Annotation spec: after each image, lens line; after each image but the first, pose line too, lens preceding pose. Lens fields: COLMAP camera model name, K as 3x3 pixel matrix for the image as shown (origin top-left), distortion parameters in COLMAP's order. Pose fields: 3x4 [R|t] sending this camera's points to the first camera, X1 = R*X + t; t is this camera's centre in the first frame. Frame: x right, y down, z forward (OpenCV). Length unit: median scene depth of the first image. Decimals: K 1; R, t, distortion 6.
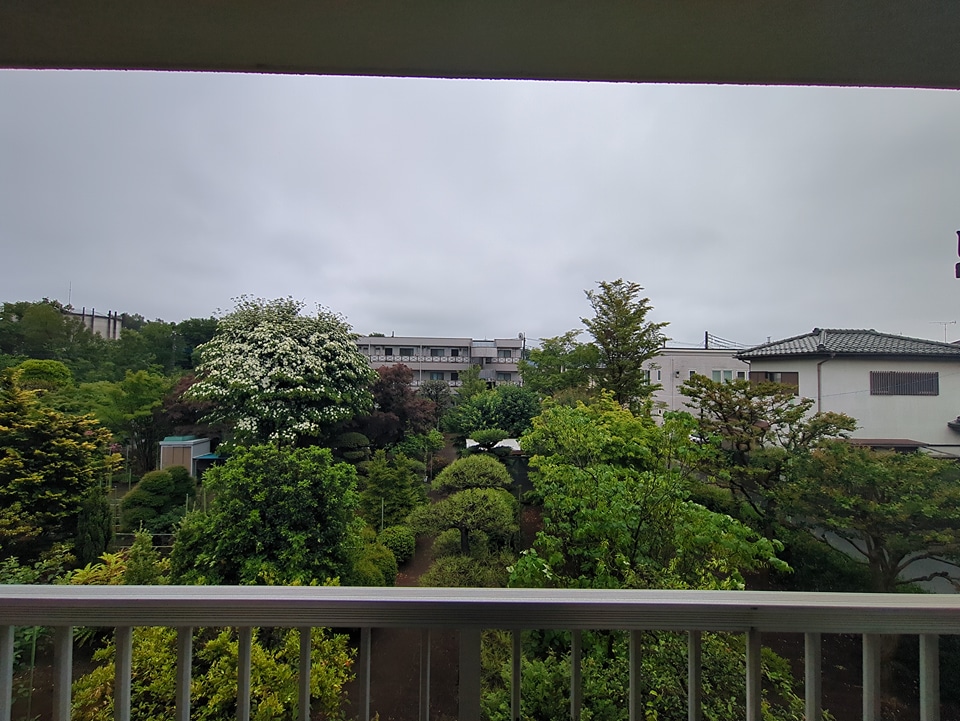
lens RADIAL K [[379.3, 0, 480.6], [0, 379.3, 359.3], [0, 0, 1]] dist [0.005308, -0.001209]
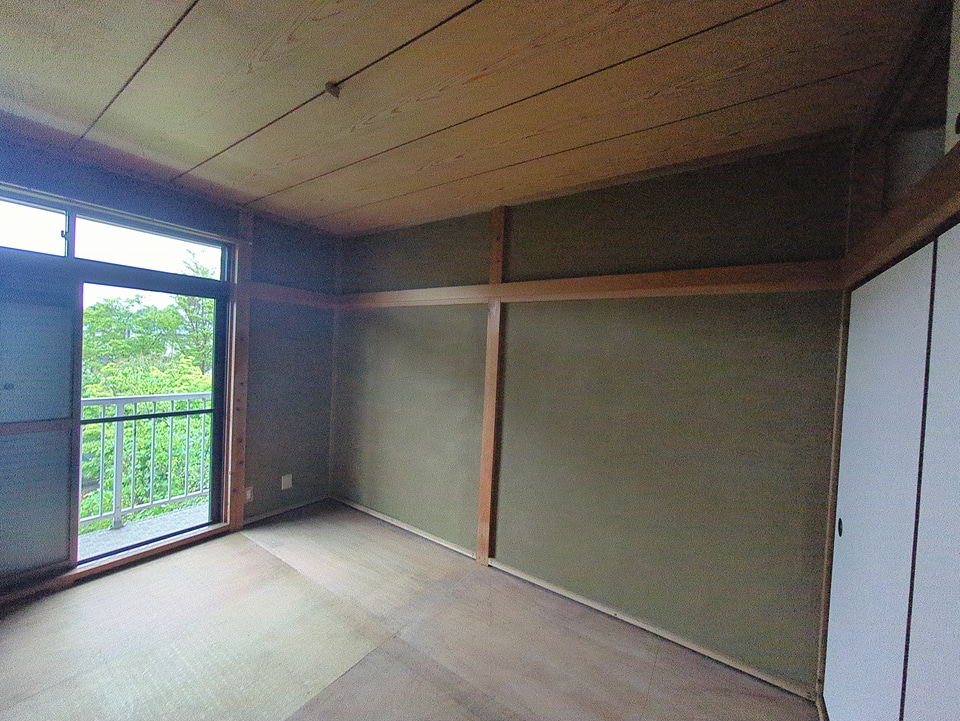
lens RADIAL K [[379.3, 0, 485.4], [0, 379.3, 359.1], [0, 0, 1]] dist [0.005308, -0.001209]
pose [[0.560882, -0.000172, 0.827896, -0.114740], [-0.064590, 0.996943, 0.043966, -0.019071], [-0.825373, -0.078134, 0.559156, -0.409919]]
